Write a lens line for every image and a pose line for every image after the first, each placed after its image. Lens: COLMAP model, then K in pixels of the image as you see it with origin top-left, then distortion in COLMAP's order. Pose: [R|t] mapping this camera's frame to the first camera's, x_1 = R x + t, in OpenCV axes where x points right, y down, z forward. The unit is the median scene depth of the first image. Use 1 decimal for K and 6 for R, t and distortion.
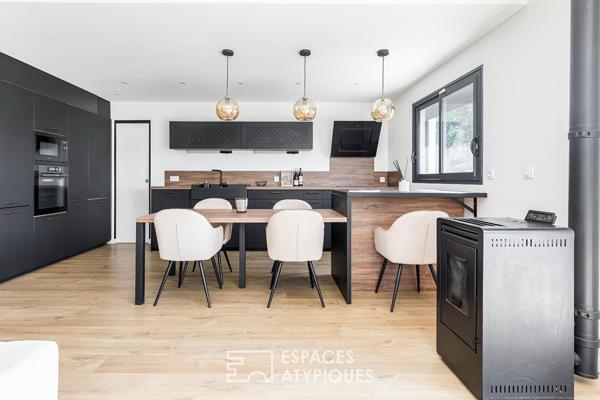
lens RADIAL K [[323.0, 0, 259.7], [0, 323.0, 184.4], [0, 0, 1]] dist [0.005077, 0.000113]
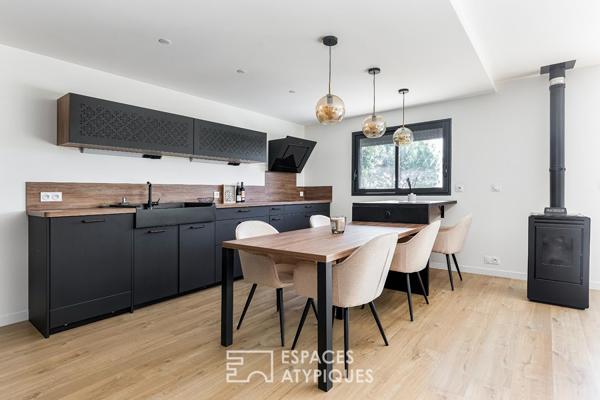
lens RADIAL K [[314.3, 0, 301.4], [0, 314.3, 199.1], [0, 0, 1]] dist [-0.000201, -0.000232]
pose [[0.570916, -0.025963, 0.820598, -0.553121], [0.025654, 0.999576, 0.013777, -0.012299], [-0.820608, 0.013186, 0.571340, 0.411605]]
